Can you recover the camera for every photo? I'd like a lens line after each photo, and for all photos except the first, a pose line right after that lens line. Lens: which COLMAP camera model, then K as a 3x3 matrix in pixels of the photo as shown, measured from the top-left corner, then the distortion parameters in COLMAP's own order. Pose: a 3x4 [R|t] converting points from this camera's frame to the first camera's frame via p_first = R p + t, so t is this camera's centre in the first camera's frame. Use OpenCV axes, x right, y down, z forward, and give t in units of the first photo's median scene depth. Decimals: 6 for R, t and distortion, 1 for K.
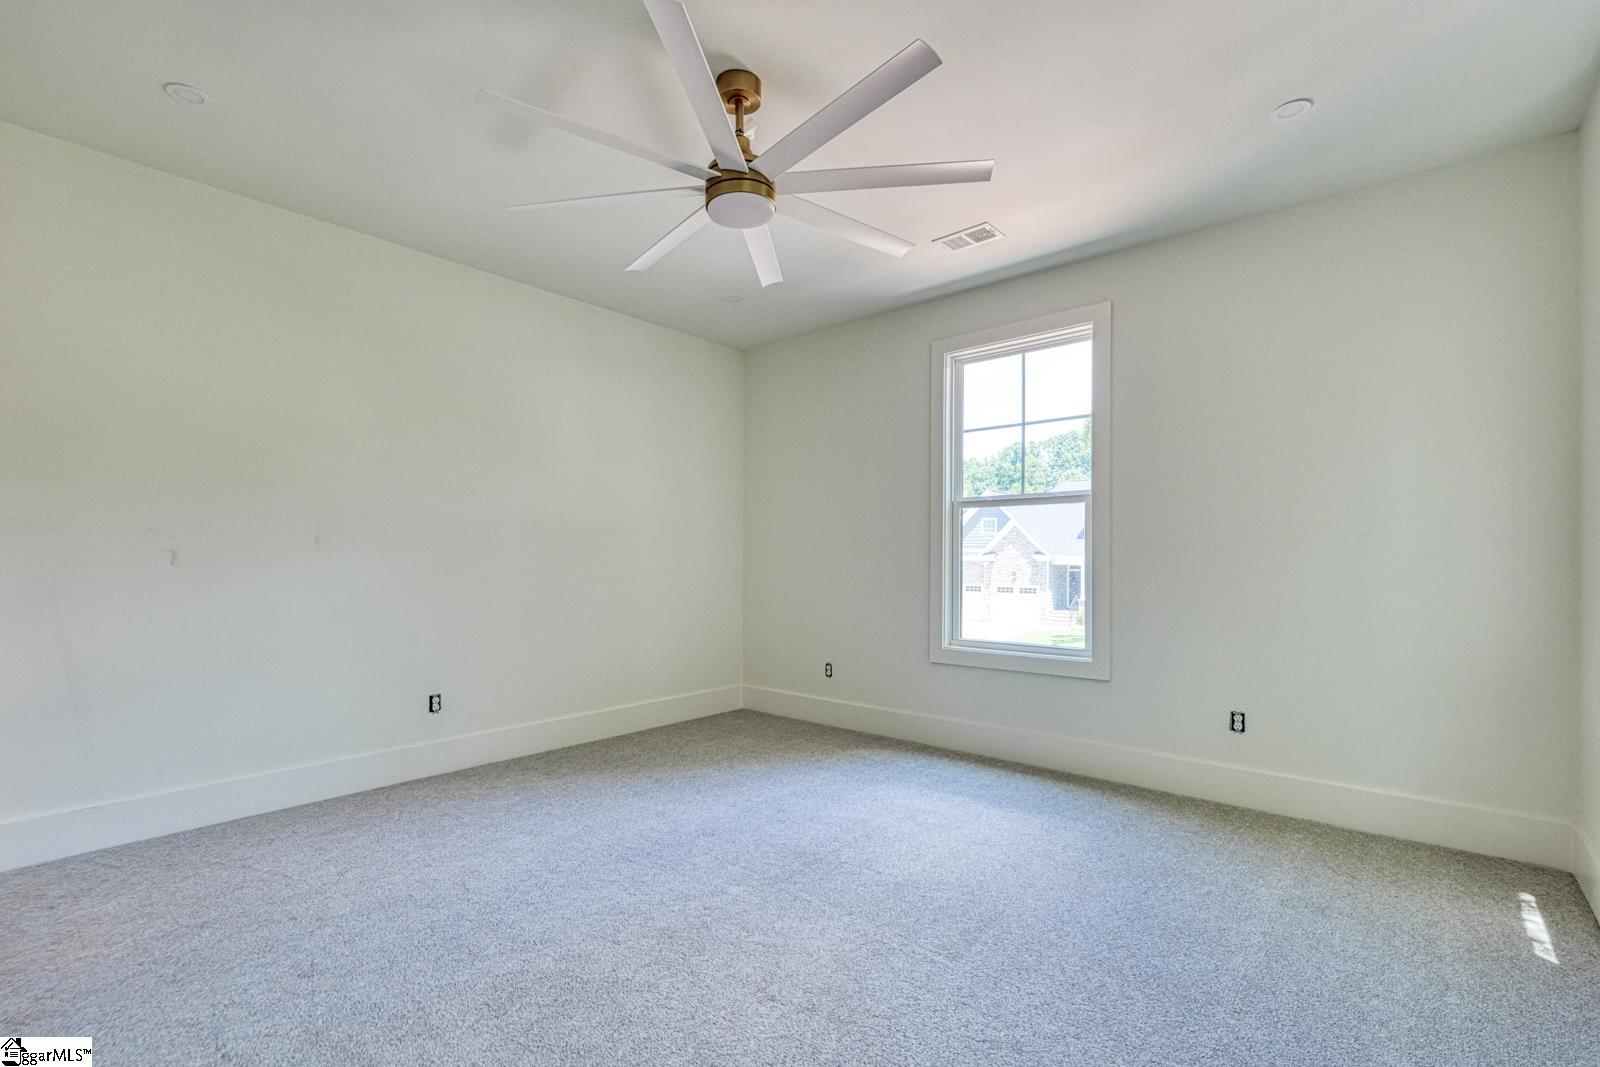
lens RADIAL K [[740.0, 0, 822.1], [0, 740.0, 547.8], [0, 0, 1]] dist [0.010622, -0.000304]
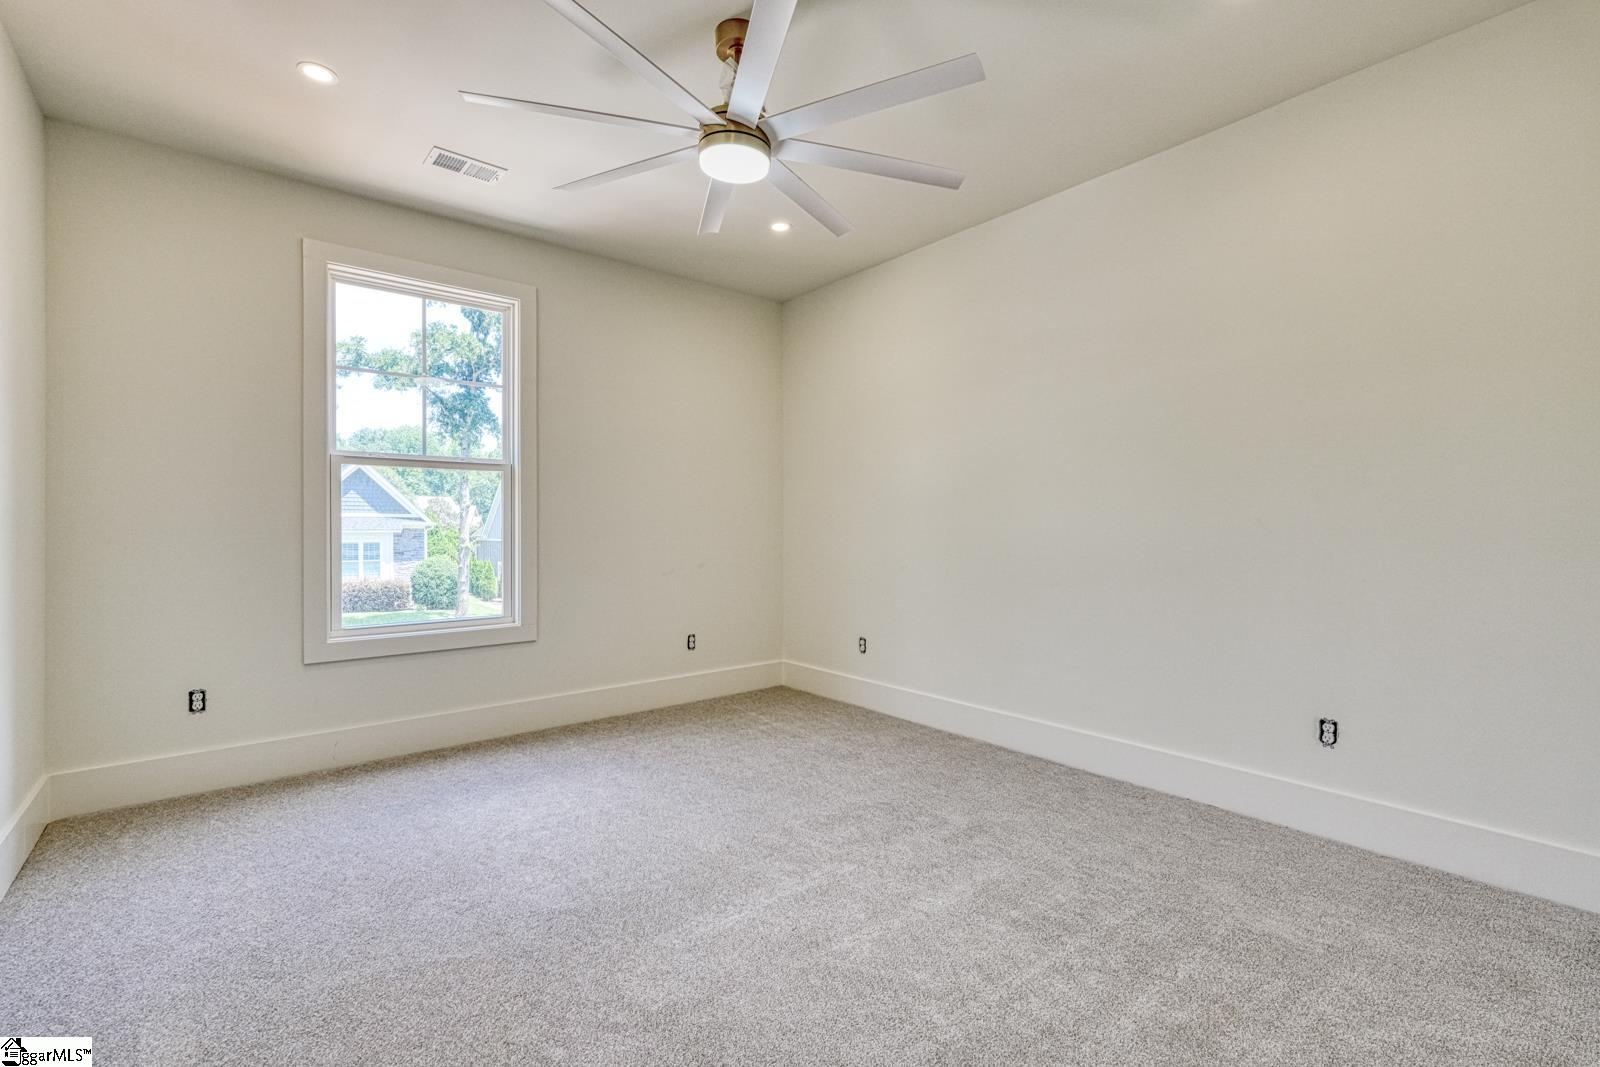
lens RADIAL K [[706.6, 0, 823.8], [0, 706.6, 528.2], [0, 0, 1]] dist [0.001058, 0.000076]
pose [[0.127952, -0.005713, 0.991764, -0.553588], [-0.020471, 0.999755, 0.008400, -0.001183], [-0.991569, -0.021378, 0.127804, 0.431682]]
